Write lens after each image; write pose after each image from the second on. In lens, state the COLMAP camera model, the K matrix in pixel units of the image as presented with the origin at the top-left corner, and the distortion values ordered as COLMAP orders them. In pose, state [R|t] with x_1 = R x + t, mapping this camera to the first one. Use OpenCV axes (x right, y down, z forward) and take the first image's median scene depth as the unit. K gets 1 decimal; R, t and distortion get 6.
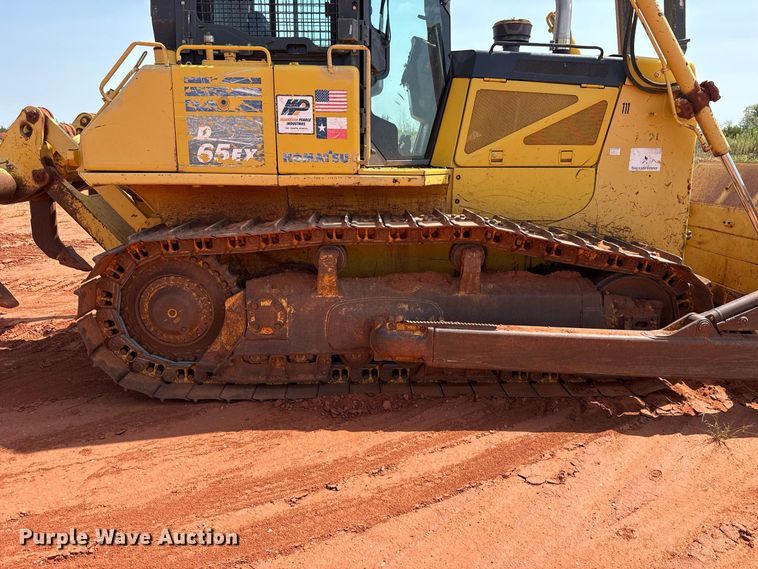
lens RADIAL K [[531.4, 0, 383.7], [0, 531.4, 288.1], [0, 0, 1]] dist [0.092995, -0.139269]
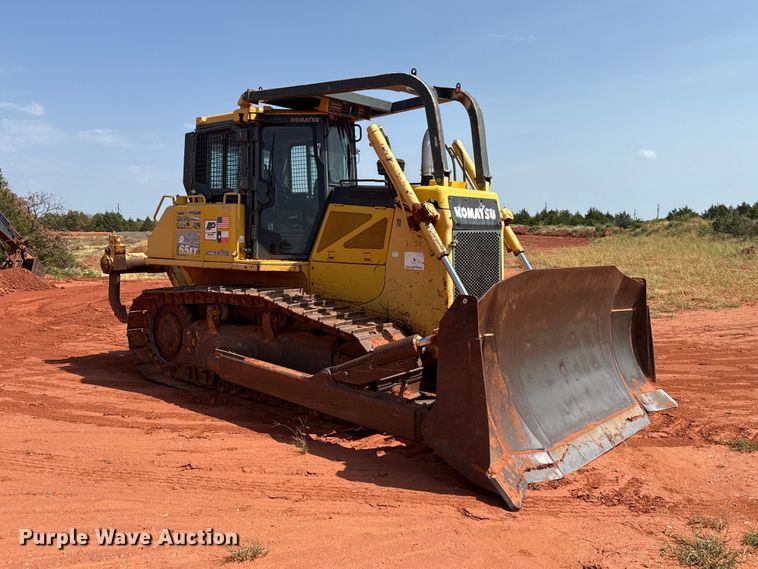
lens RADIAL K [[639.0, 0, 380.7], [0, 639.0, 285.7], [0, 0, 1]] dist [0.123593, -0.230286]
pose [[0.740312, 0.055273, -0.669988, 1.646271], [-0.174453, 0.978269, -0.112058, 0.004282], [0.649234, 0.199839, 0.733866, -0.176386]]
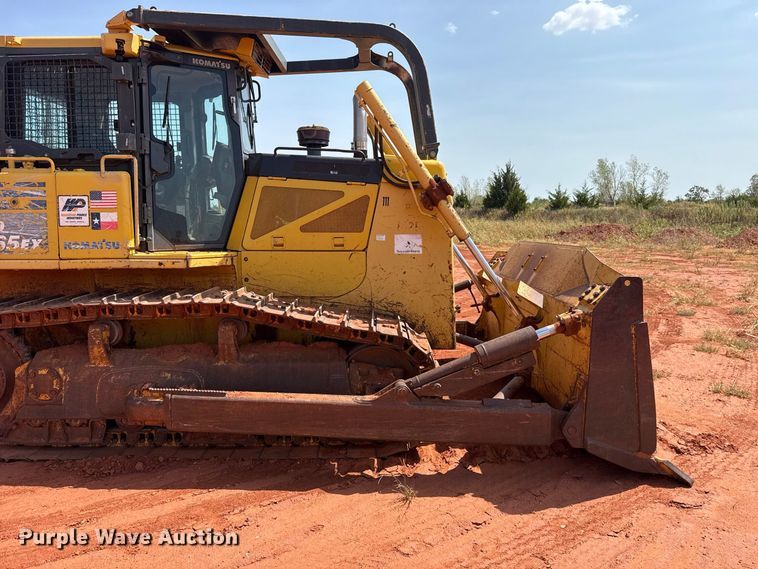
lens RADIAL K [[531.0, 0, 375.6], [0, 531.0, 280.8], [0, 0, 1]] dist [0.083339, -0.108313]
pose [[0.999132, -0.004847, -0.041367, 0.525269], [-0.000953, 0.990285, -0.139046, -0.004449], [0.041639, 0.138965, 0.989421, -0.124622]]
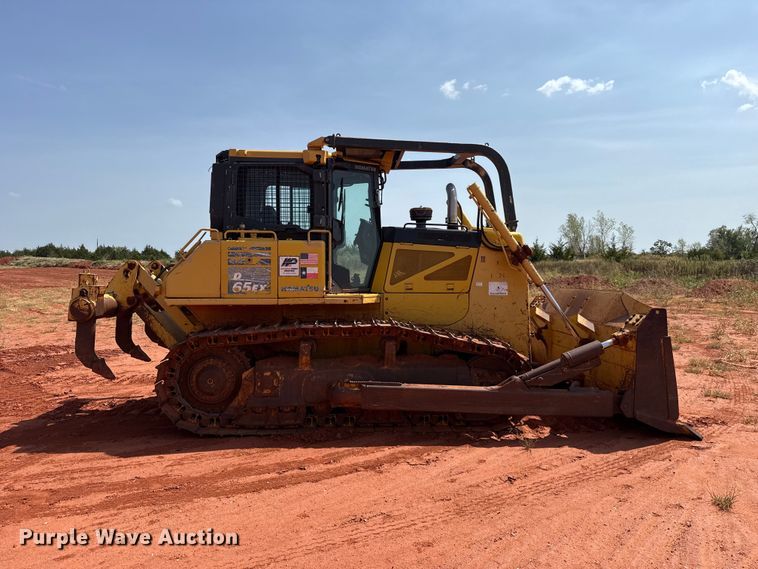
lens RADIAL K [[526.8, 0, 377.3], [0, 526.8, 284.0], [0, 0, 1]] dist [0.097586, -0.138325]
pose [[0.999957, -0.005741, 0.007240, 0.112441], [0.007224, 0.974289, -0.225185, 0.129607], [-0.005761, 0.225227, 0.974289, -0.678803]]
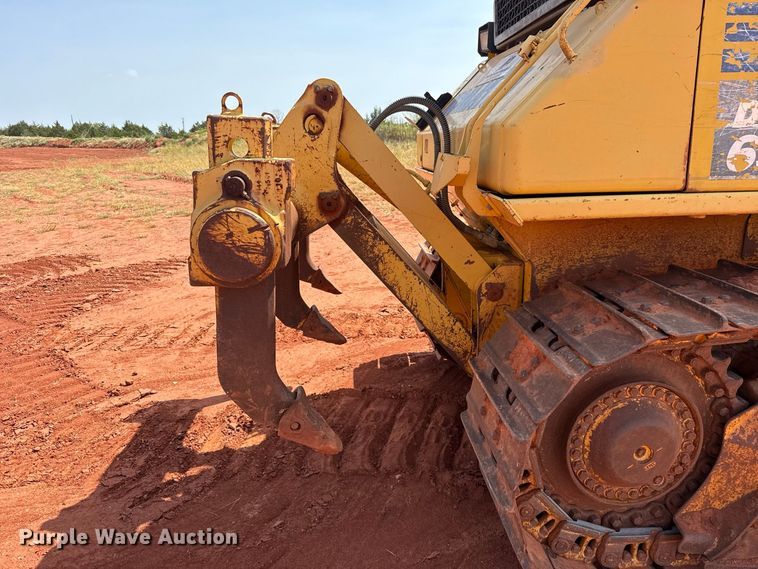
lens RADIAL K [[531.0, 0, 375.6], [0, 531.0, 280.8], [0, 0, 1]] dist [0.083339, -0.108313]
pose [[0.999320, -0.034032, 0.014215, -0.667565], [0.034058, 0.999419, -0.001626, -0.134748], [-0.014151, 0.002109, 0.999898, 0.472065]]
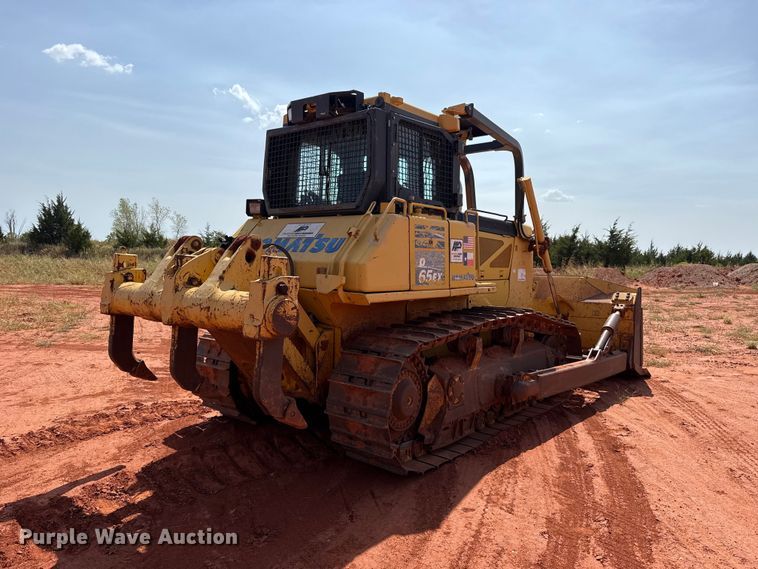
lens RADIAL K [[527.0, 0, 385.6], [0, 527.0, 284.1], [0, 0, 1]] dist [0.126152, -0.209404]
pose [[0.661799, -0.029701, 0.749092, -1.363010], [0.179877, 0.976317, -0.120206, -0.081553], [-0.727781, 0.214296, 0.651469, 0.177572]]
